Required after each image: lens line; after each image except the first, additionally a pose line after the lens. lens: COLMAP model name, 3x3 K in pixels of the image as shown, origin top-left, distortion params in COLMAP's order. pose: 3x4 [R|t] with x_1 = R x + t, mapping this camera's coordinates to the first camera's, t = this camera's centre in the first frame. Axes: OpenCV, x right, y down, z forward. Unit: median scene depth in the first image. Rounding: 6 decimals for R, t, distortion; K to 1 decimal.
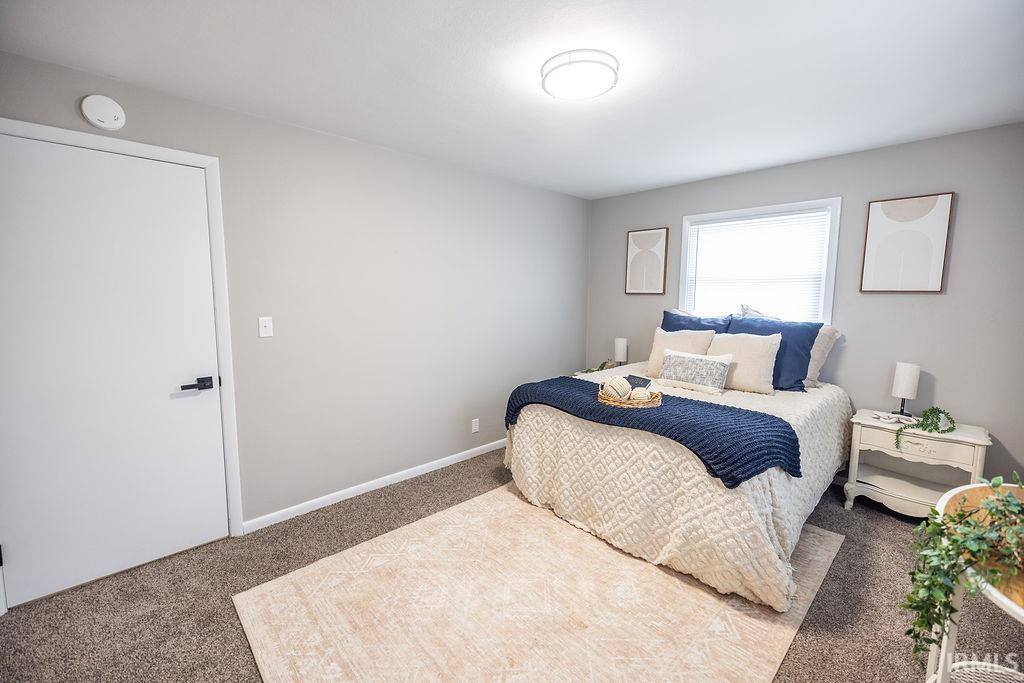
lens RADIAL K [[422.1, 0, 514.9], [0, 422.1, 357.5], [0, 0, 1]] dist [-0.020333, -0.000149]
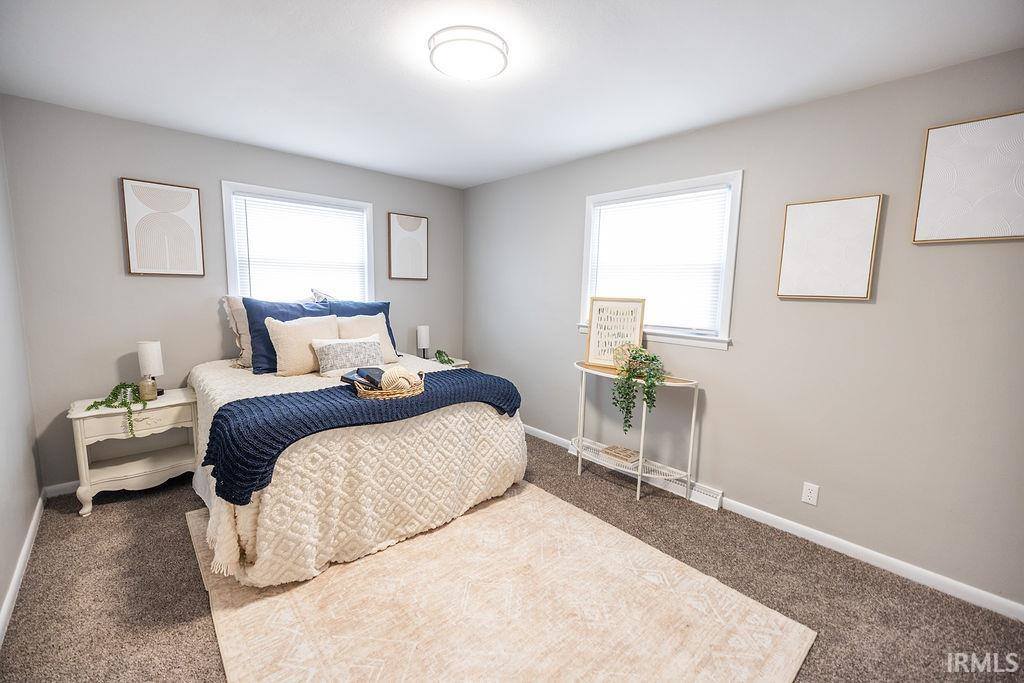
lens RADIAL K [[424.1, 0, 514.5], [0, 424.1, 347.6], [0, 0, 1]] dist [-0.000182, -0.000032]
pose [[0.018934, -0.150631, 0.988409, -0.648416], [0.125415, 0.981135, 0.147120, -0.100015], [-0.991924, 0.121176, 0.037468, 0.647893]]
